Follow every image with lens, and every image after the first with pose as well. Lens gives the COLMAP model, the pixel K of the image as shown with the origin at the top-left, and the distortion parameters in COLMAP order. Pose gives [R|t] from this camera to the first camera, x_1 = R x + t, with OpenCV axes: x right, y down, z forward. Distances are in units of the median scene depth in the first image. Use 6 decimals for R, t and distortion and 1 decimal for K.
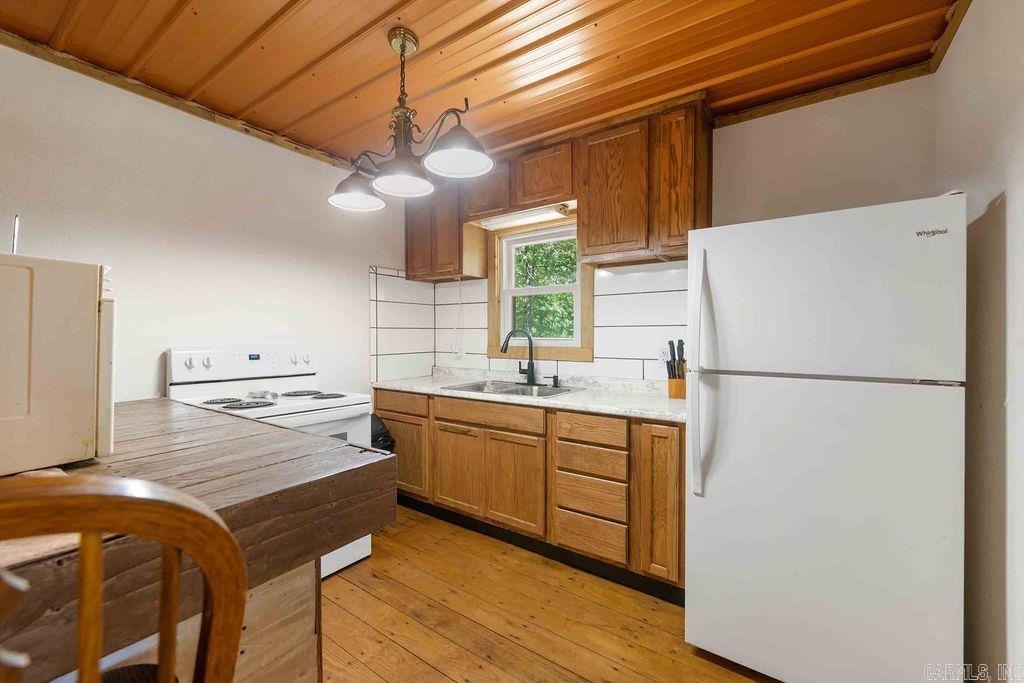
lens RADIAL K [[419.0, 0, 519.6], [0, 419.0, 330.9], [0, 0, 1]] dist [0.004328, 0.000194]
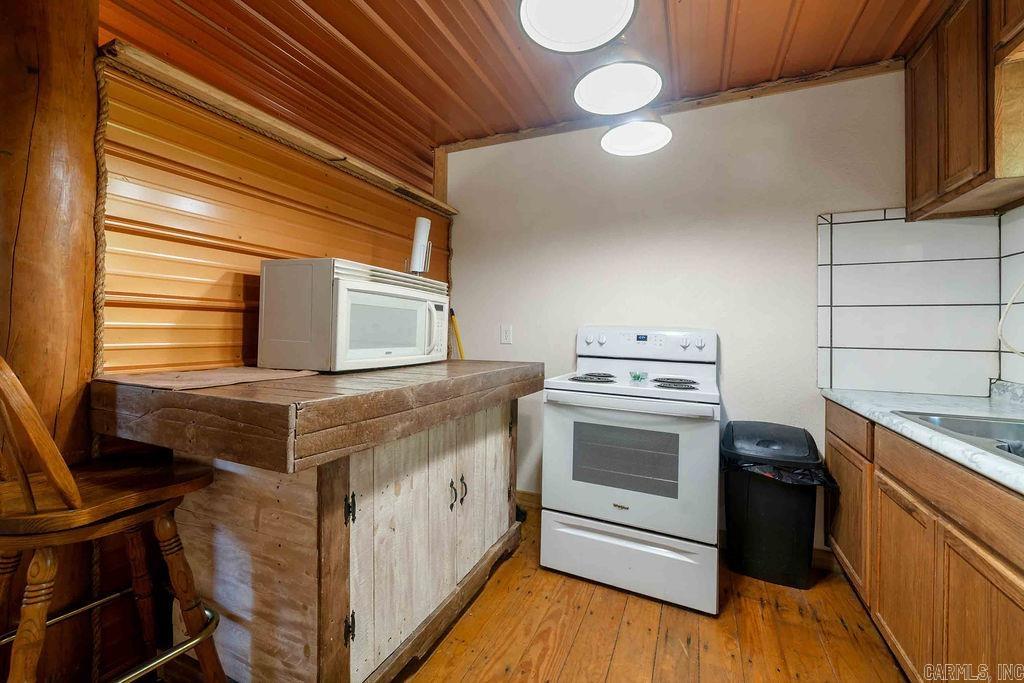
lens RADIAL K [[419.0, 0, 519.6], [0, 419.0, 330.9], [0, 0, 1]] dist [0.004328, 0.000194]
pose [[0.172091, 0.001861, -0.985079, 0.254396], [-0.009380, 0.999956, 0.000251, 0.040870], [0.985036, 0.009197, 0.172101, 0.462676]]
